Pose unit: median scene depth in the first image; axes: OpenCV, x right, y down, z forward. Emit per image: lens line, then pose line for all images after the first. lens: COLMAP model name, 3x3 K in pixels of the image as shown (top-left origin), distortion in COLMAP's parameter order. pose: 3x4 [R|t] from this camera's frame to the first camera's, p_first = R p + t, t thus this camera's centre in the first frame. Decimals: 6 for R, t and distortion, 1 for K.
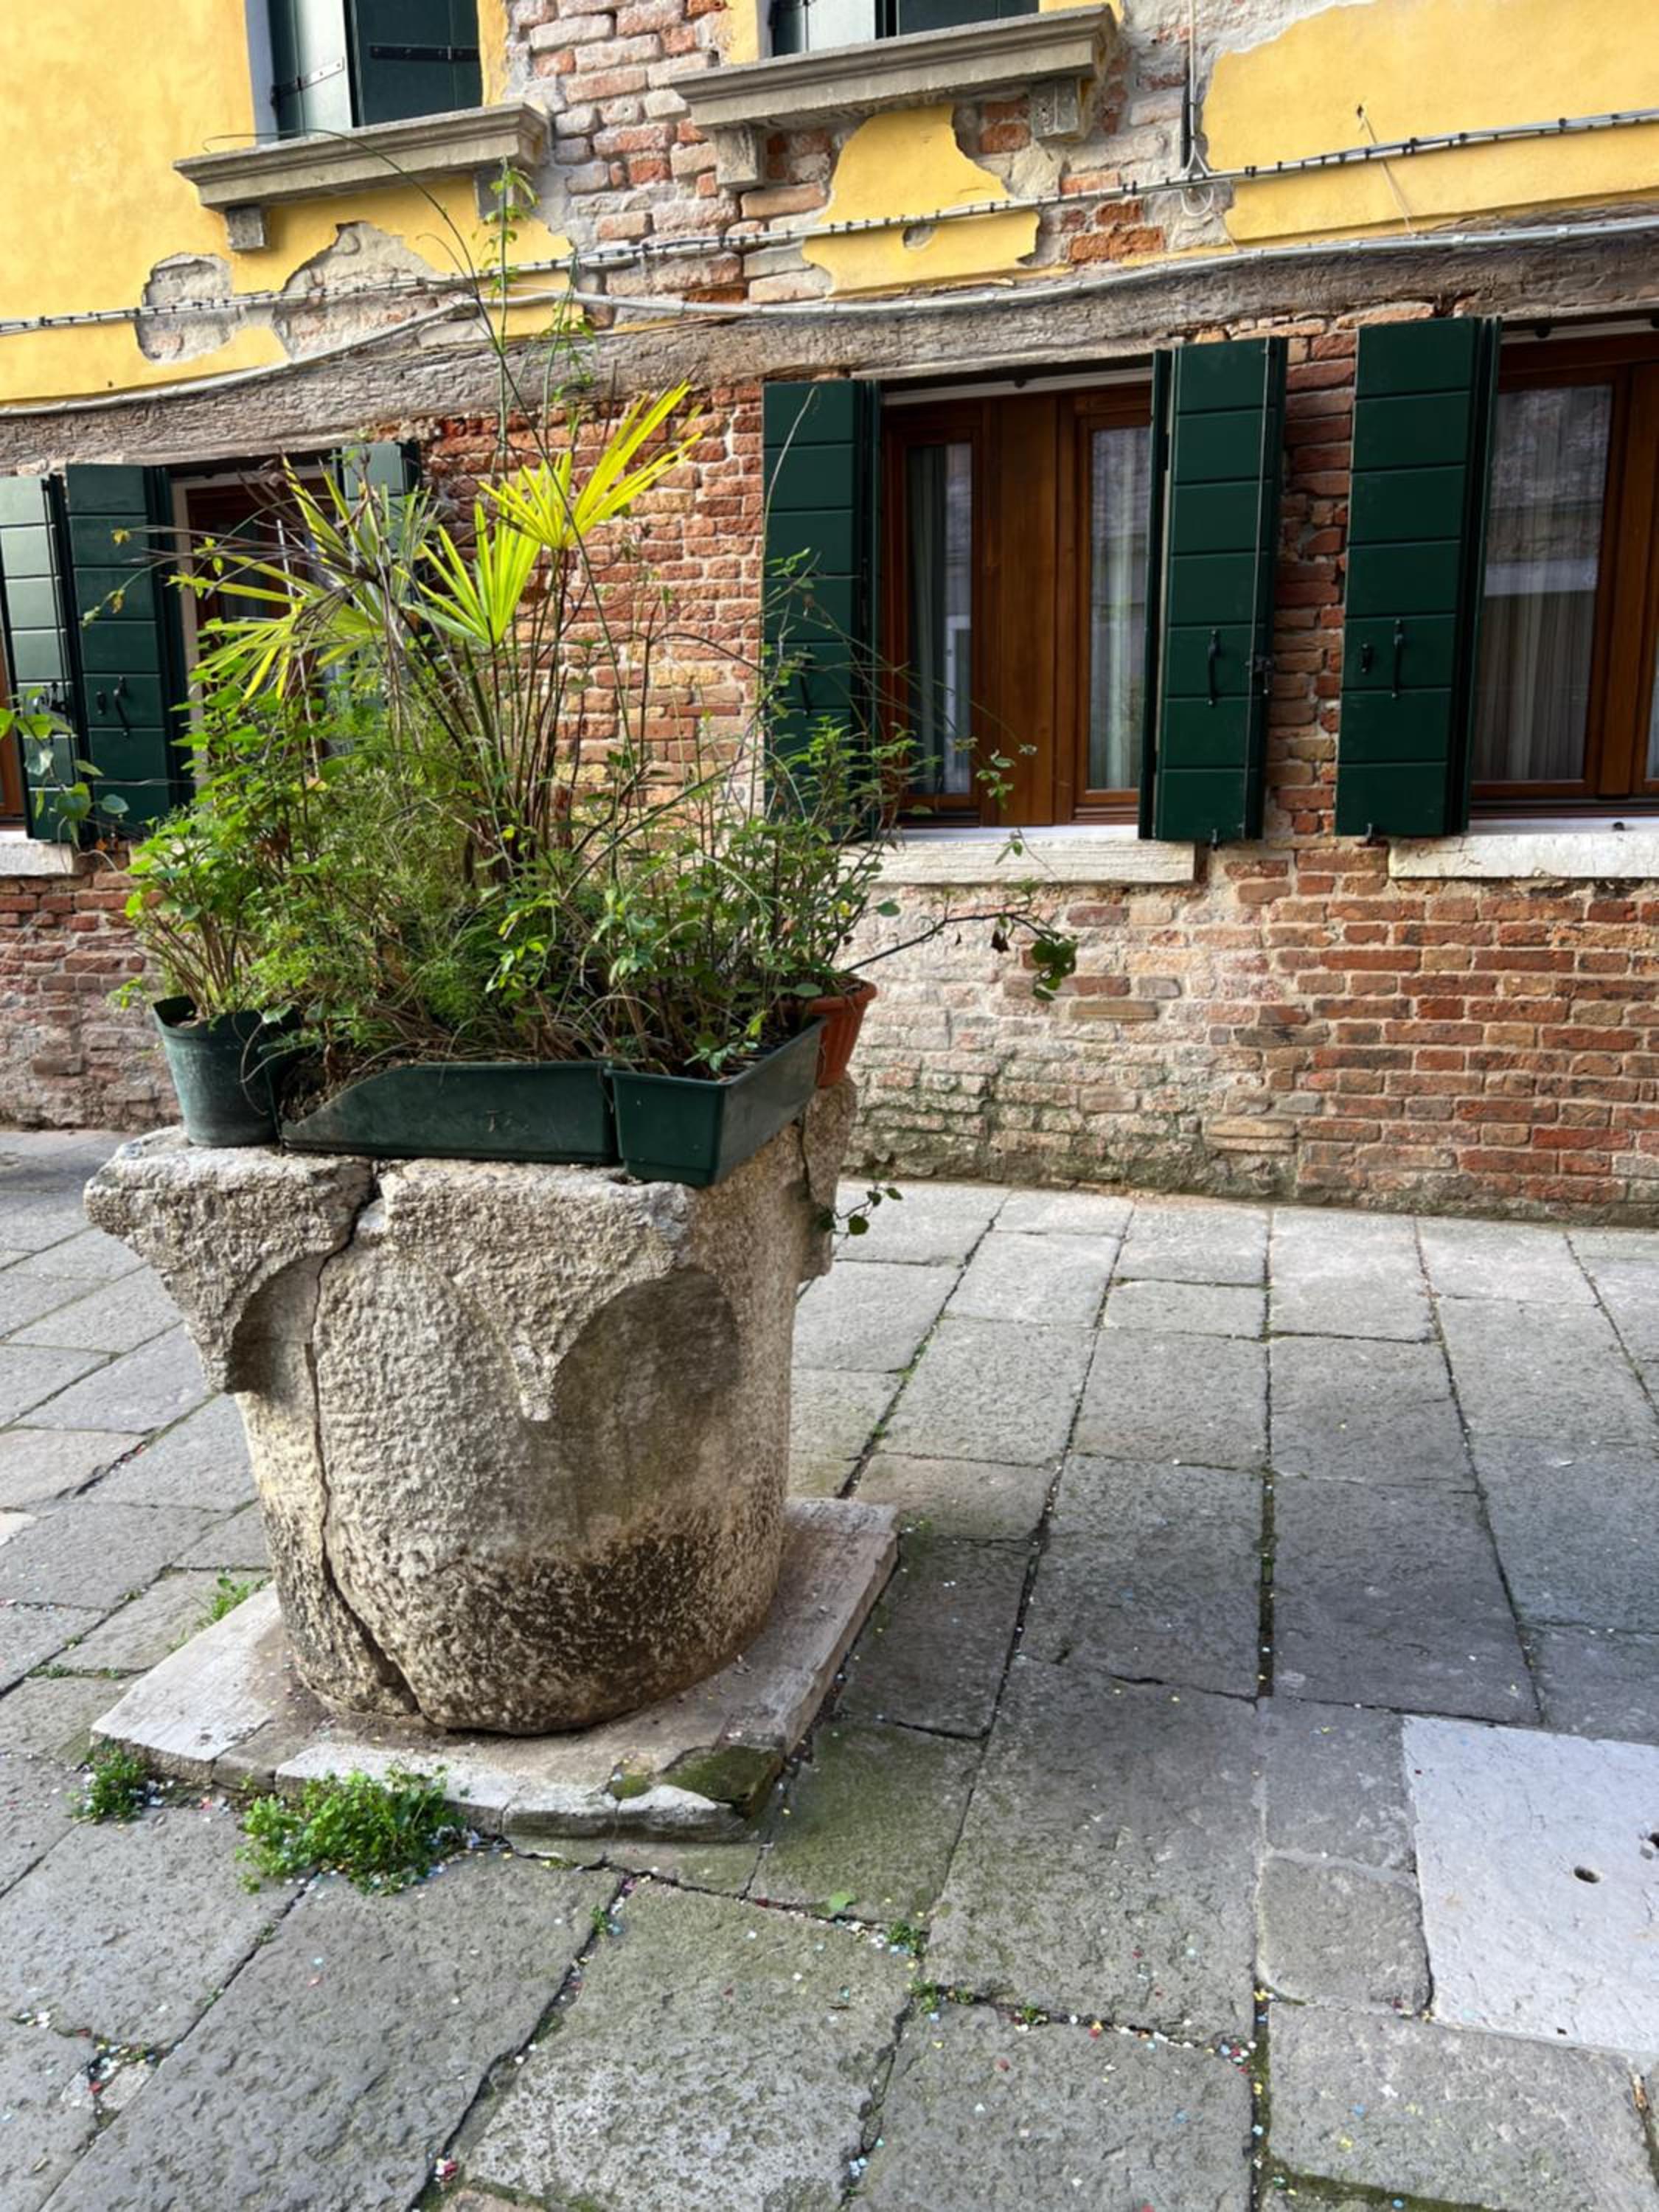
lens RADIAL K [[1643.5, 0, 829.5], [0, 1643.5, 1106.0], [0, 0, 1]] dist [0.044961, -0.047424]
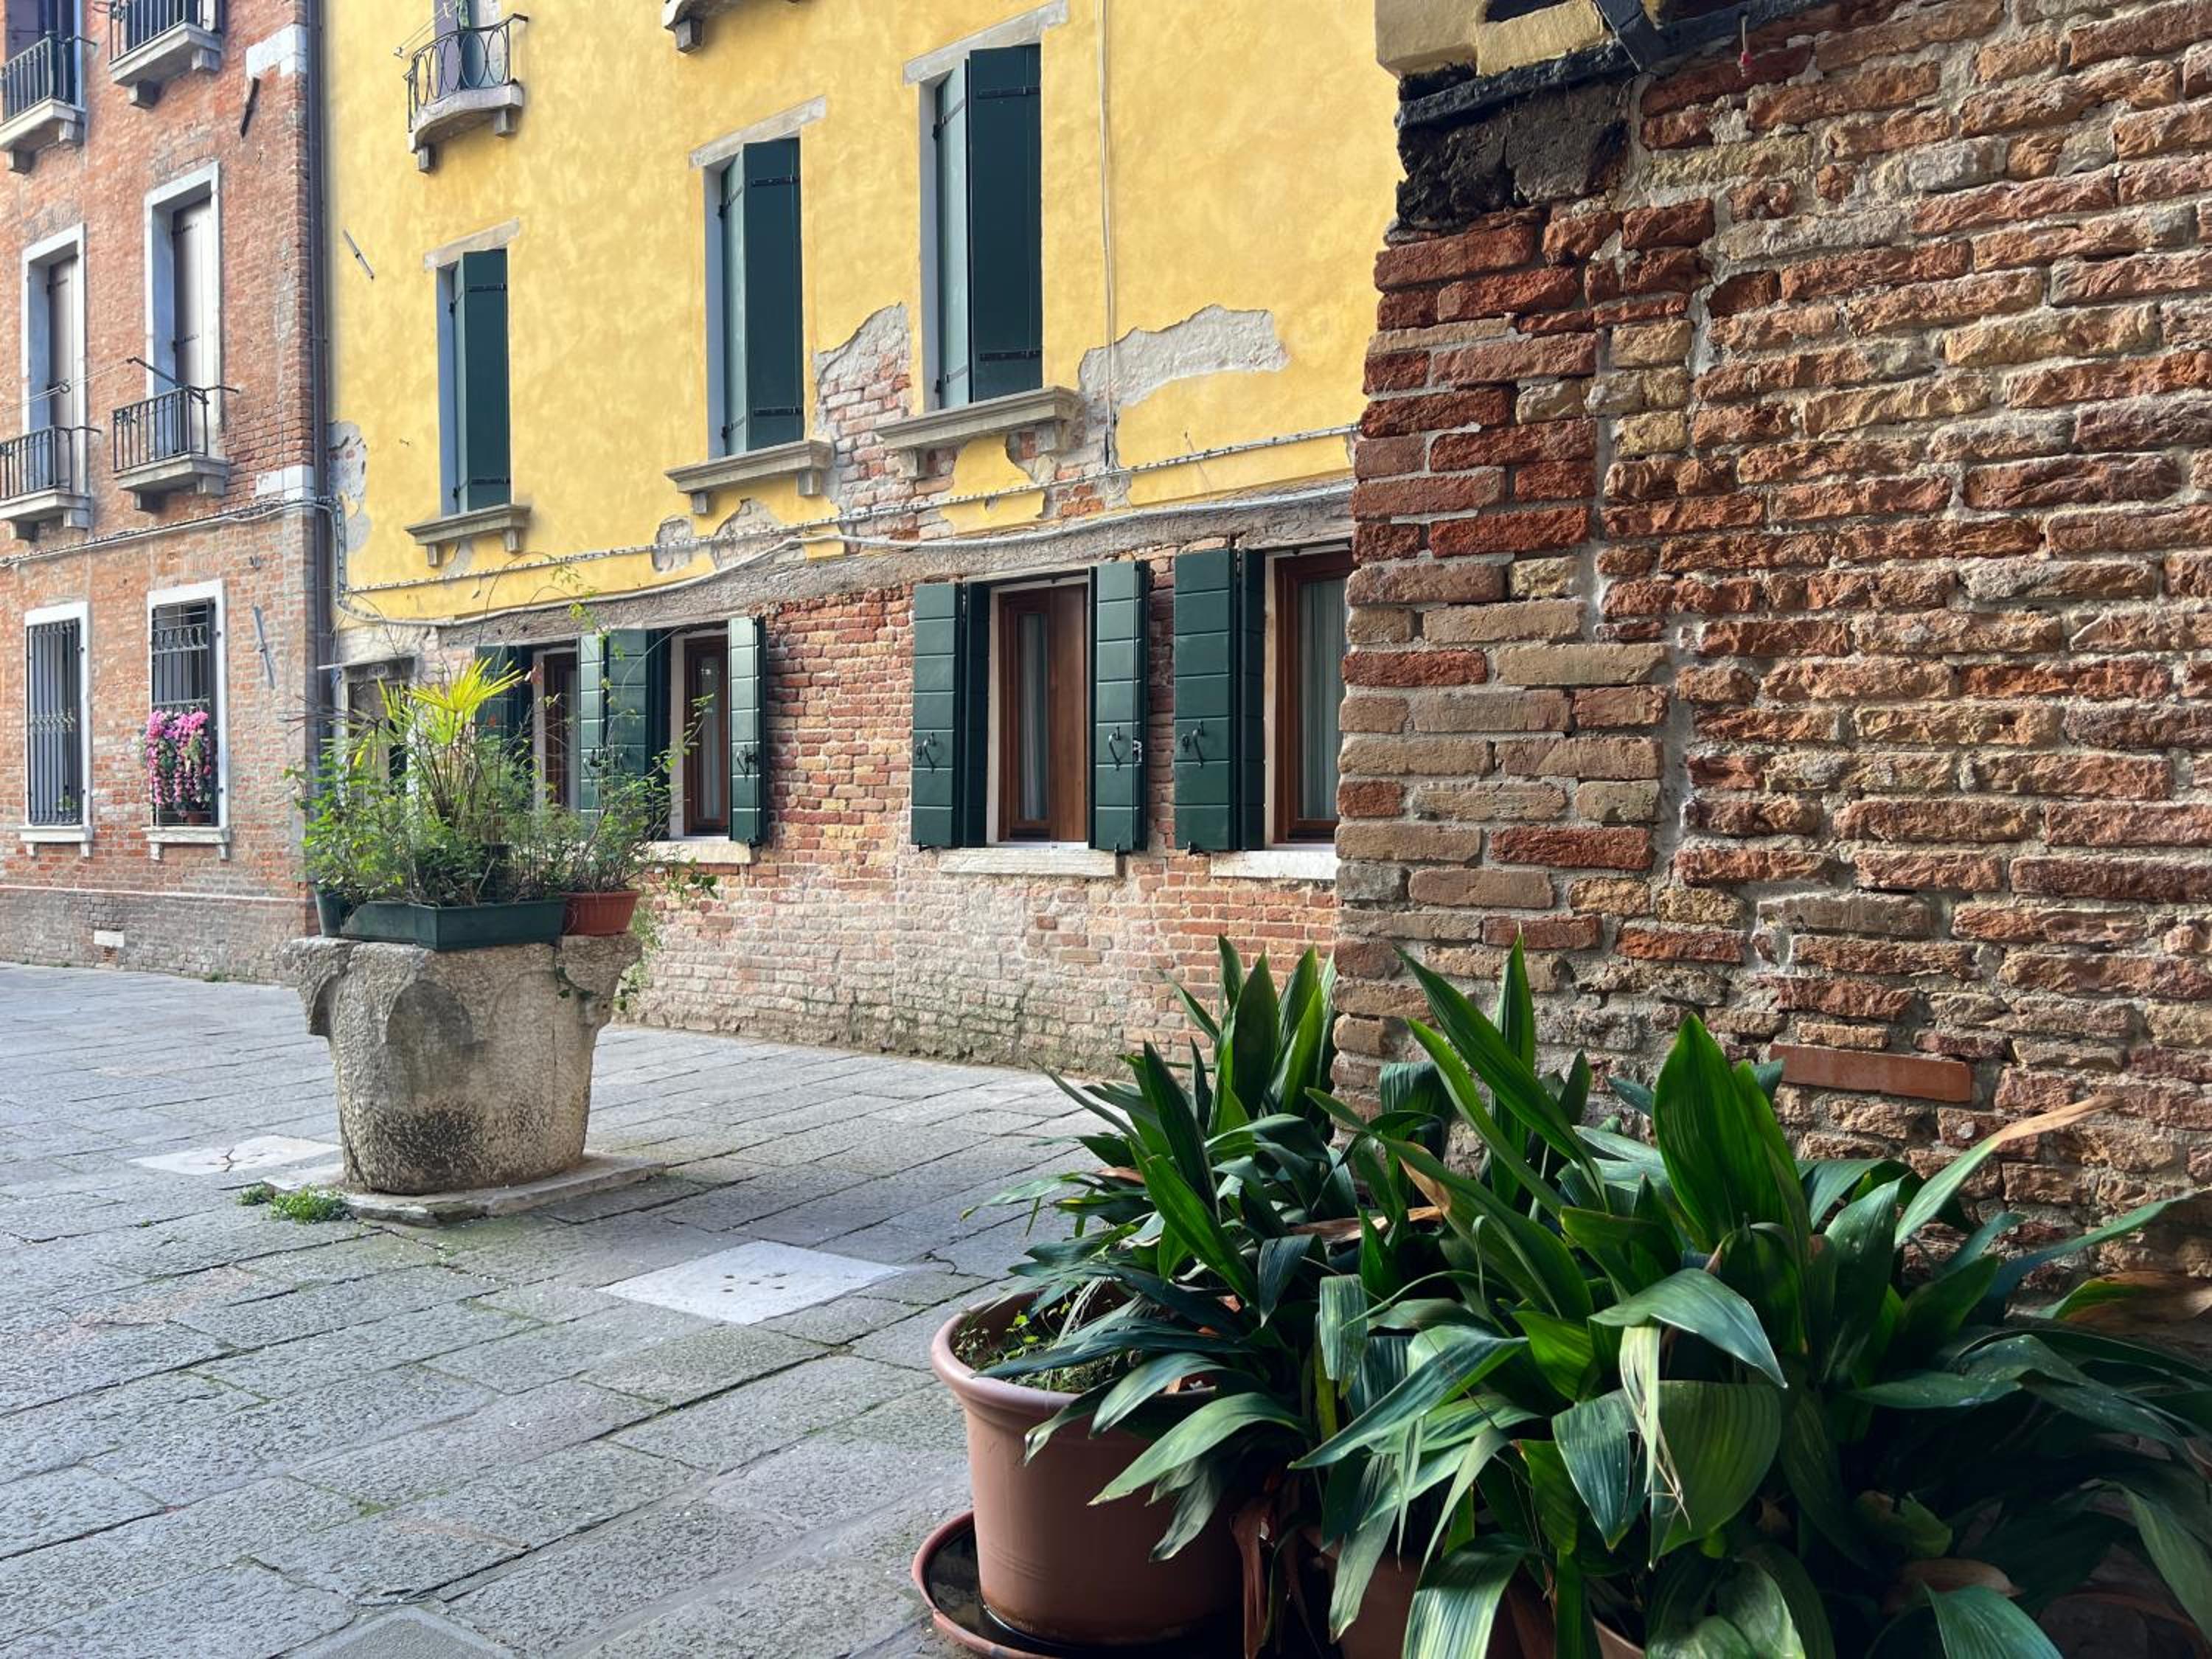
lens RADIAL K [[1687.1, 0, 1187.2], [0, 1687.1, 826.0], [0, 0, 1]] dist [0.150259, -0.281203]
pose [[0.941055, 0.020137, -0.337653, 0.831525], [-0.085528, 0.979954, -0.179929, 0.103447], [0.327261, 0.198202, 0.923914, -0.492343]]
